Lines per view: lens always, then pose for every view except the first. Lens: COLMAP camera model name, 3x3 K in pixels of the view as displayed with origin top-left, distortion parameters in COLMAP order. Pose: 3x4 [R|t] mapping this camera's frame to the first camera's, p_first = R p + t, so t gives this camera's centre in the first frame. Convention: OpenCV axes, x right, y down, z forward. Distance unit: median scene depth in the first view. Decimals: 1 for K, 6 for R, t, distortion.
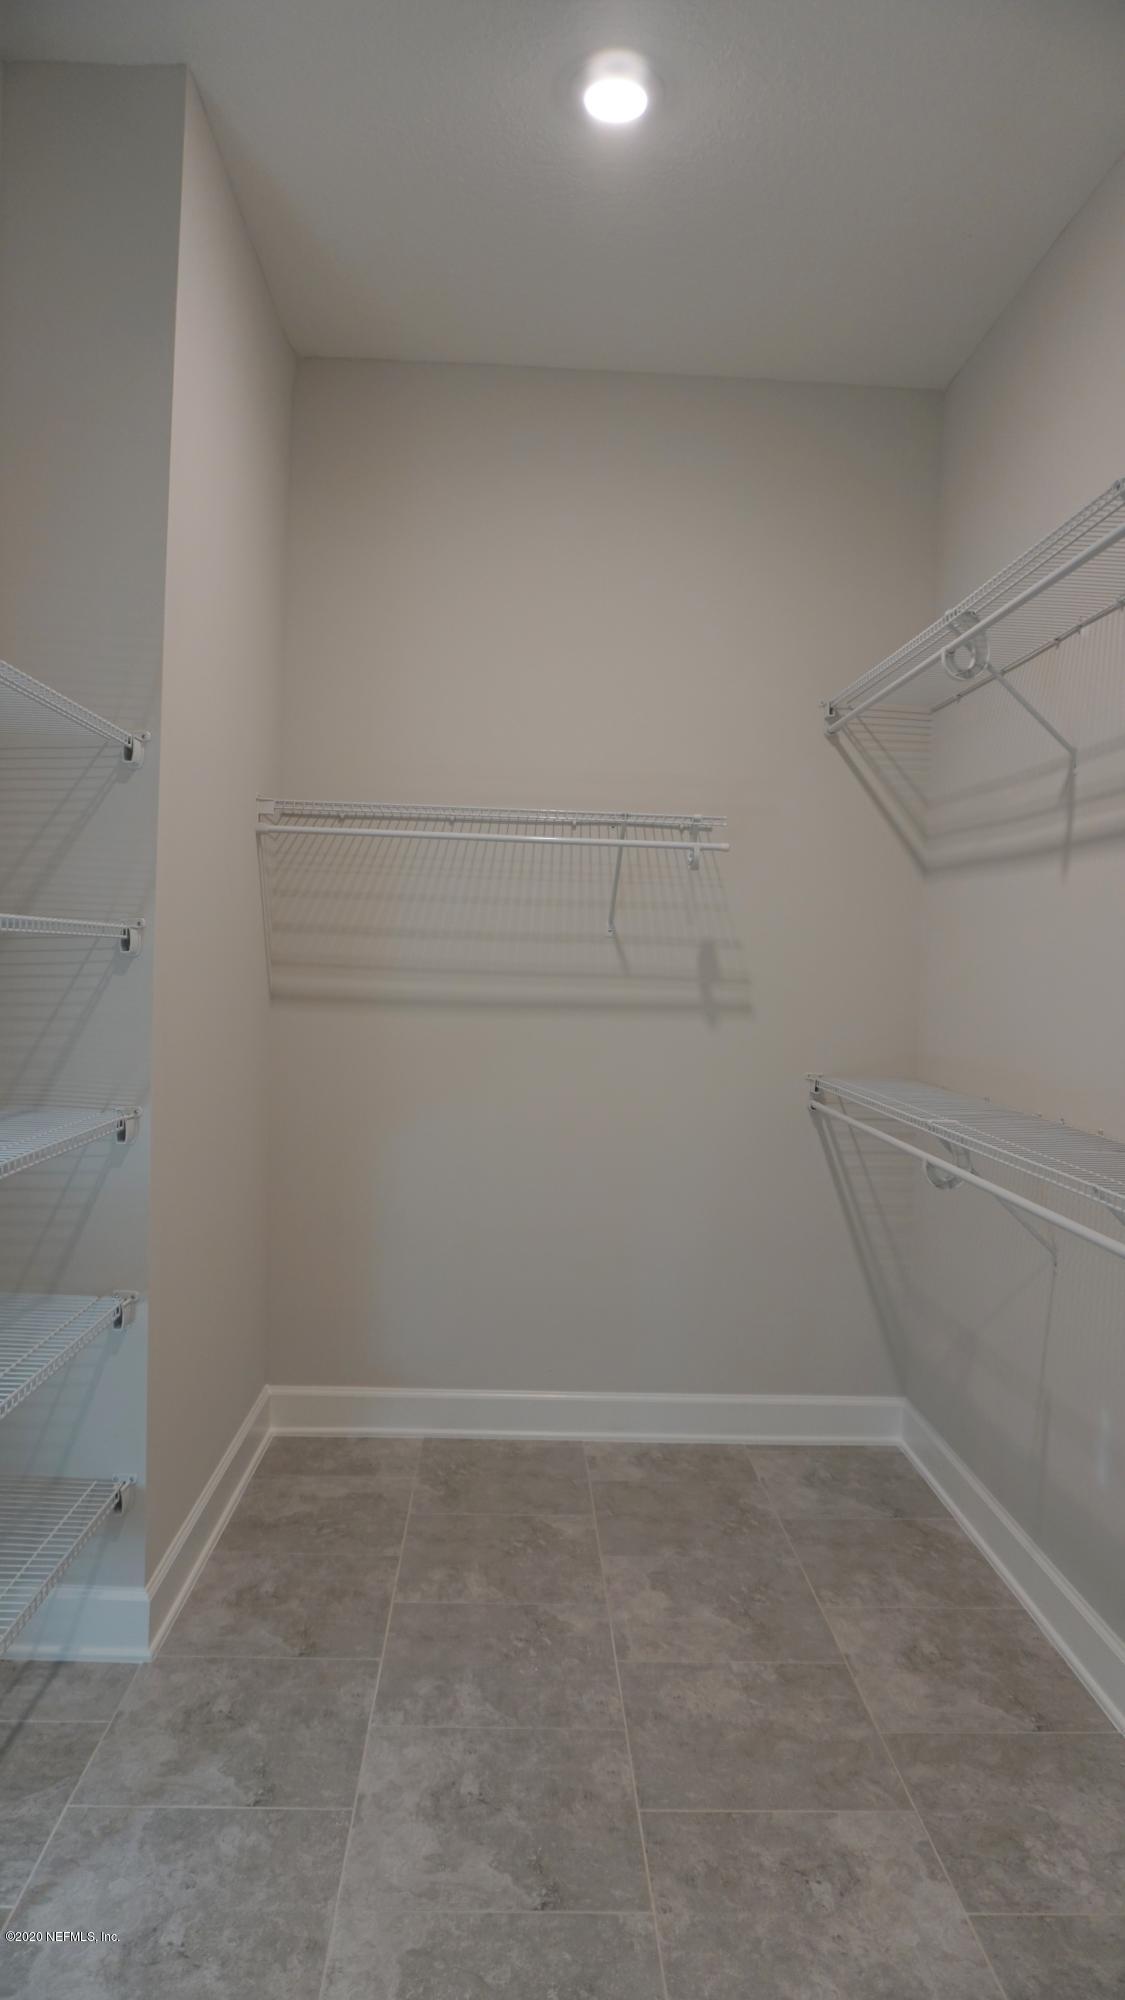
lens RADIAL K [[1329.1, 0, 568.2], [0, 1329.1, 994.5], [0, 0, 1]] dist [-0.044128, 0.030104]
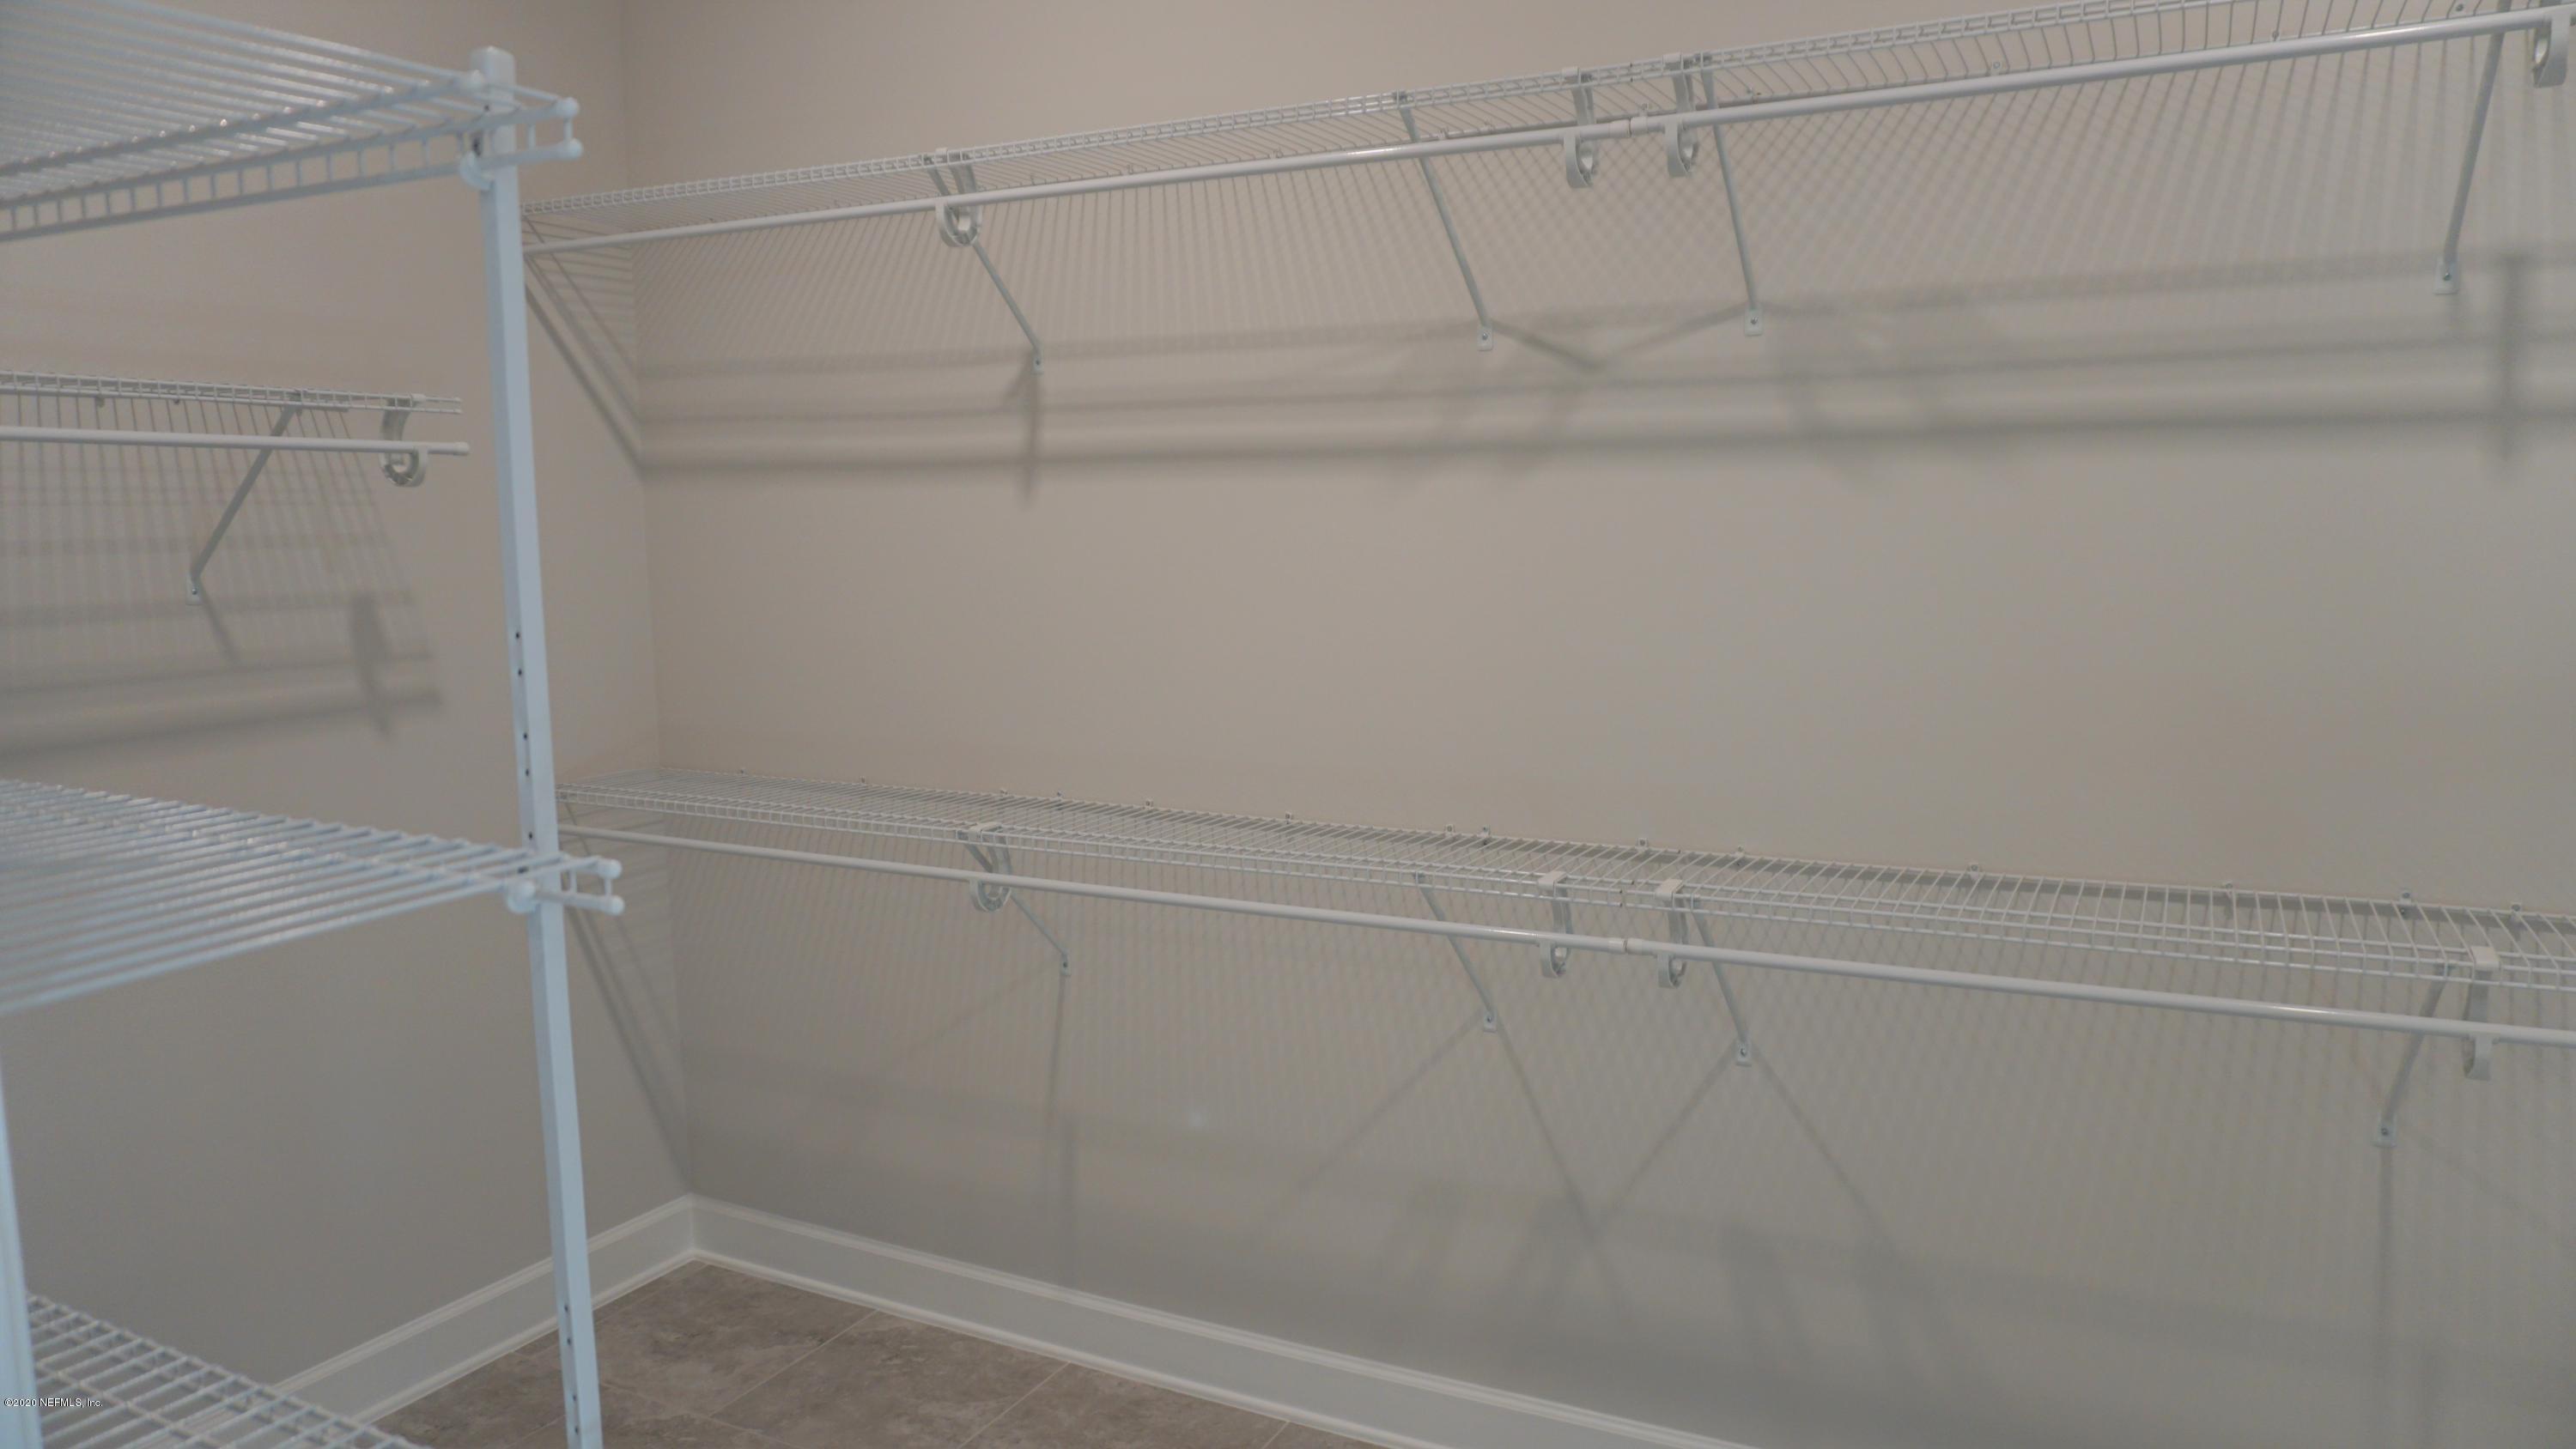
lens RADIAL K [[1711.6, 0, 1289.7], [0, 1711.6, 723.4], [0, 0, 1]] dist [-0.044128, 0.030104]
pose [[0.501519, -0.147161, 0.852539, -0.358620], [0.050780, 0.988735, 0.140799, -0.072171], [-0.863655, -0.027321, 0.503343, 0.256163]]
